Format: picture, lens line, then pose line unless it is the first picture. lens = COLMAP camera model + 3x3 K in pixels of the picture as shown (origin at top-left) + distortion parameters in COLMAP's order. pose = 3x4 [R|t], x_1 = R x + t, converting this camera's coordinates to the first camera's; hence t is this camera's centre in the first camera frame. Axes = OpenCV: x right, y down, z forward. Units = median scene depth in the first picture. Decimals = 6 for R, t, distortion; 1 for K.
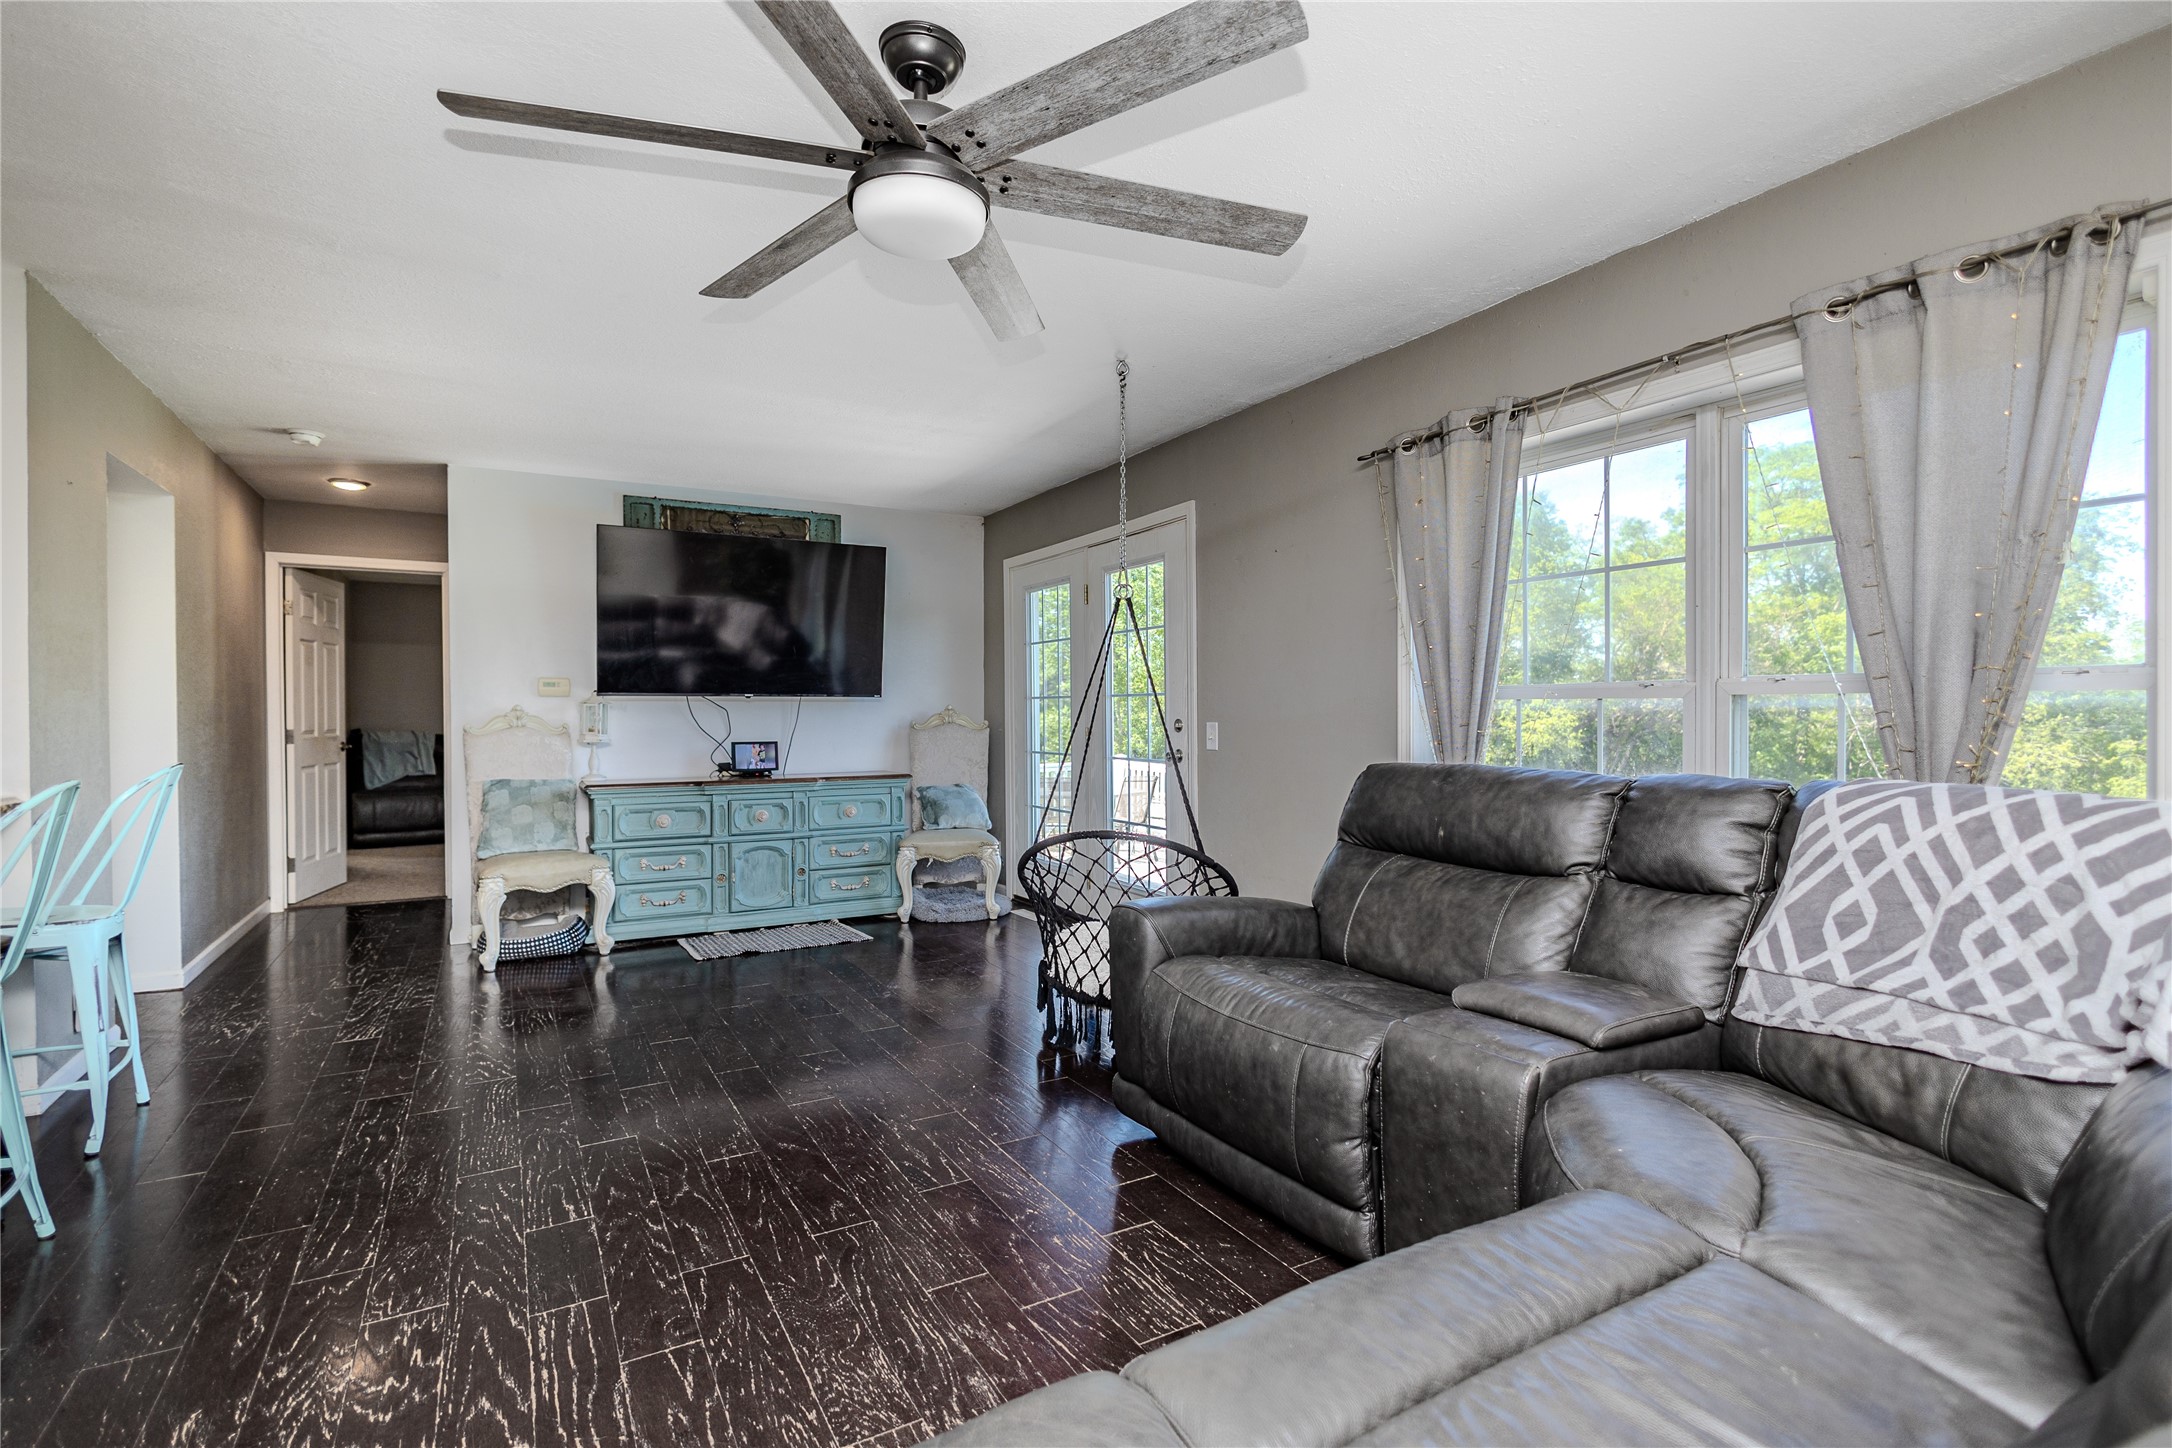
lens RADIAL K [[1003.1, 0, 1080.8], [0, 1003.1, 729.6], [0, 0, 1]] dist [0.009878, -0.003147]
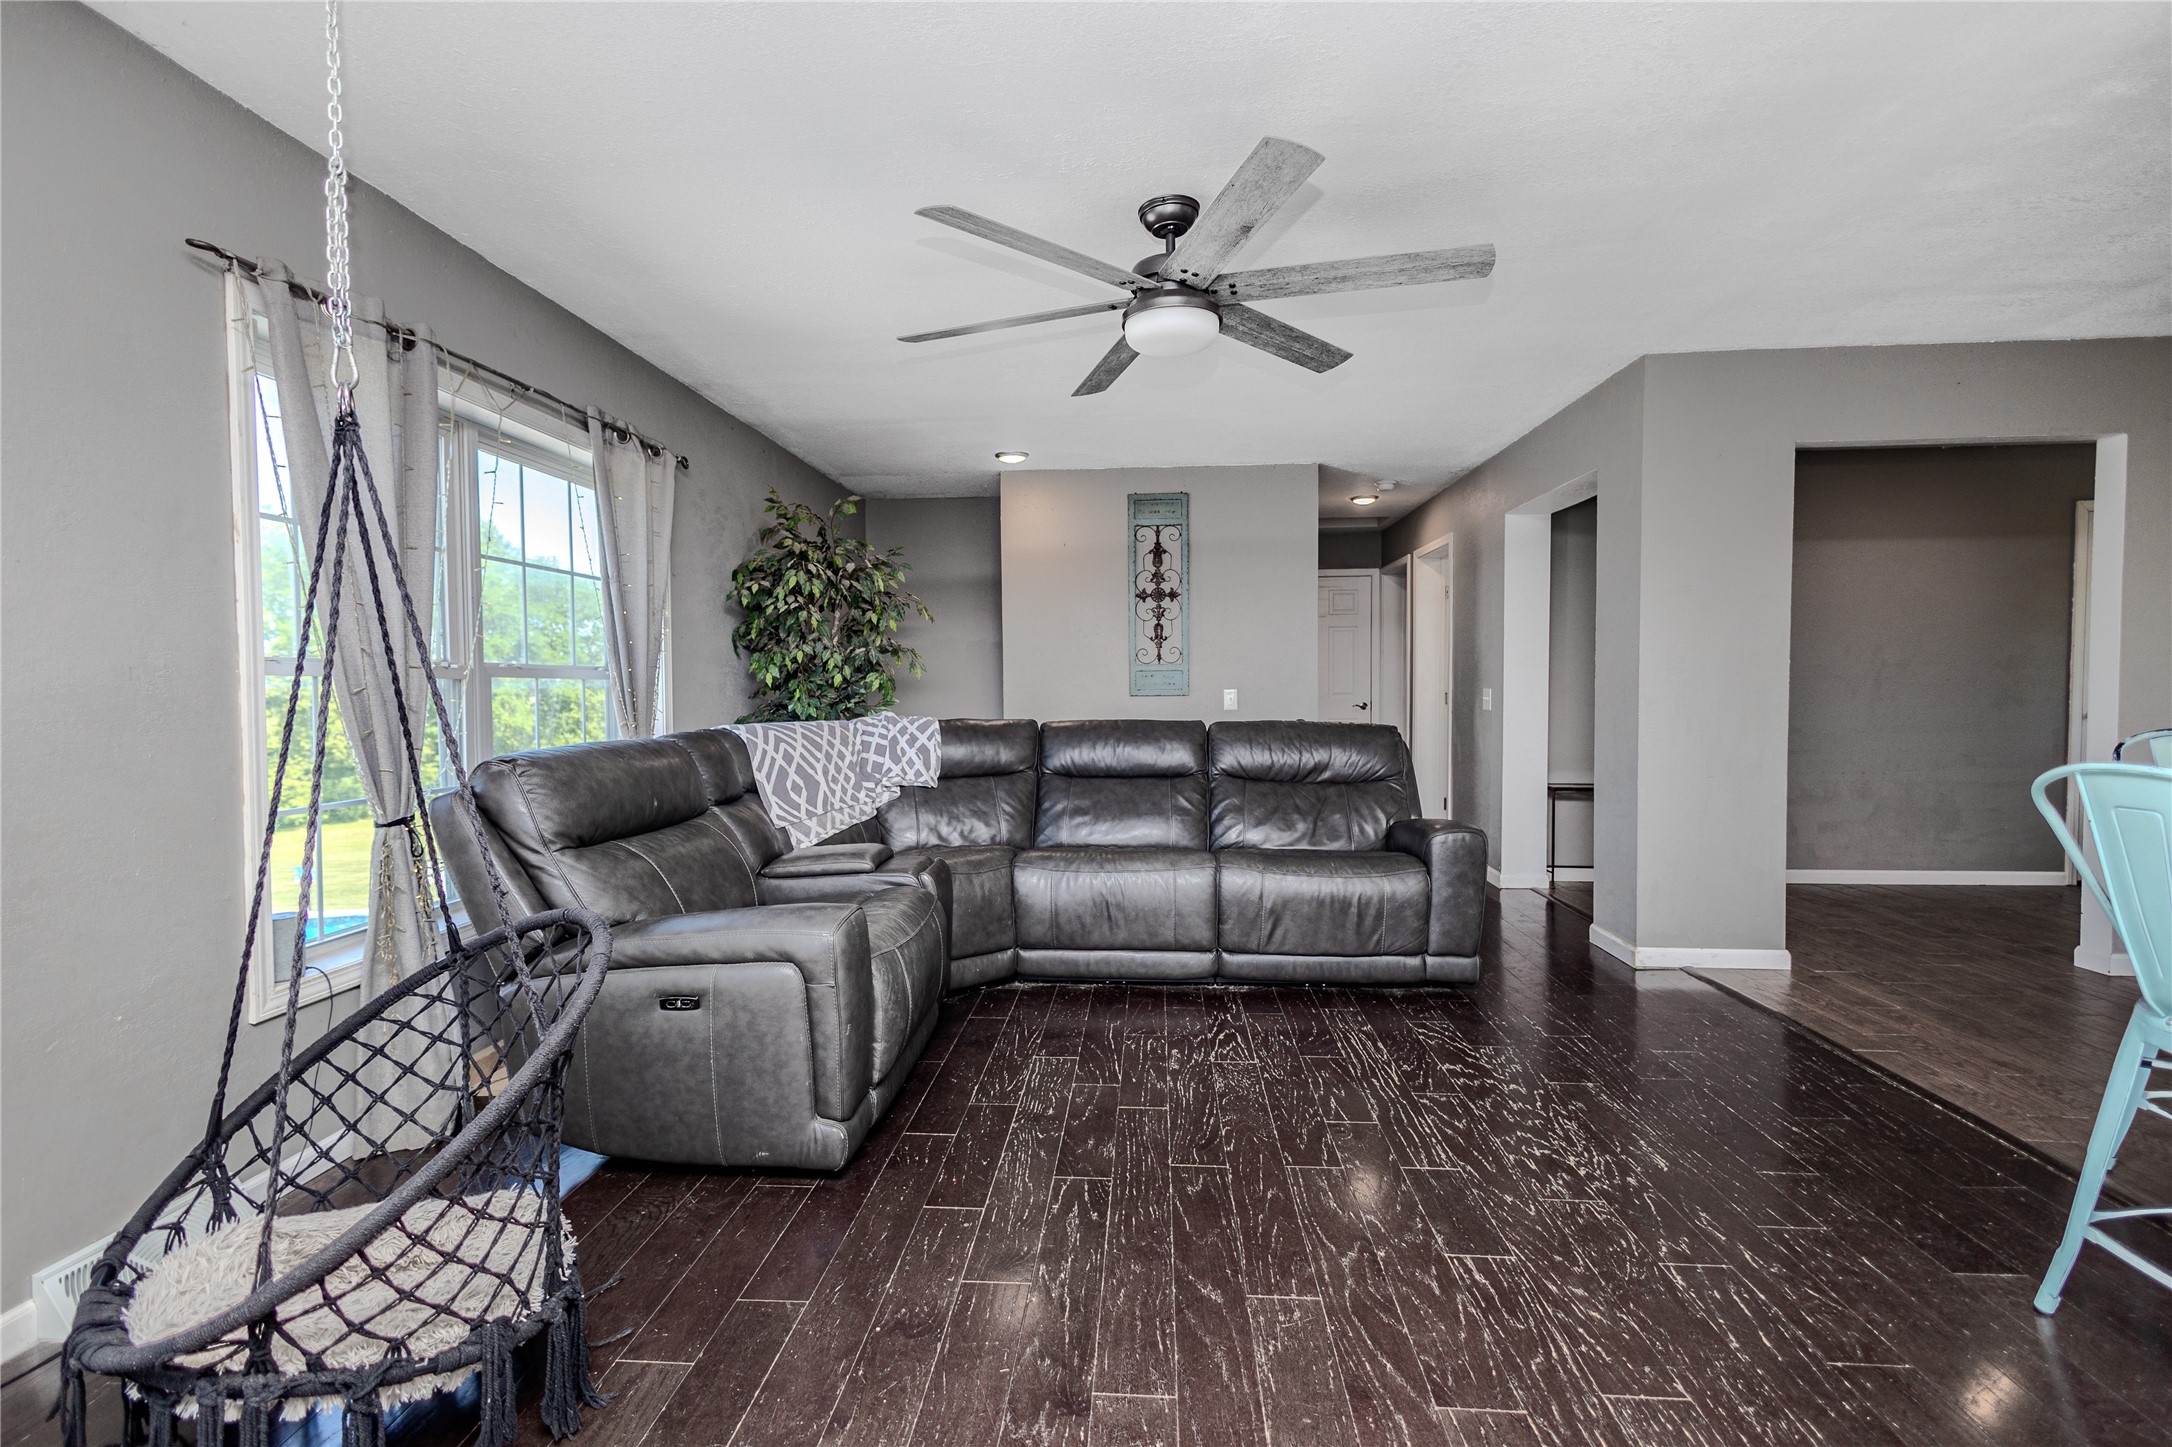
lens RADIAL K [[1003.1, 0, 1087.0], [0, 1003.1, 718.9], [0, 0, 1]] dist [0.009878, -0.003147]
pose [[-0.829778, -0.008608, 0.558027, -0.812919], [0.018595, 0.998899, 0.043059, -0.030937], [-0.557783, 0.046106, -0.828705, 2.149830]]
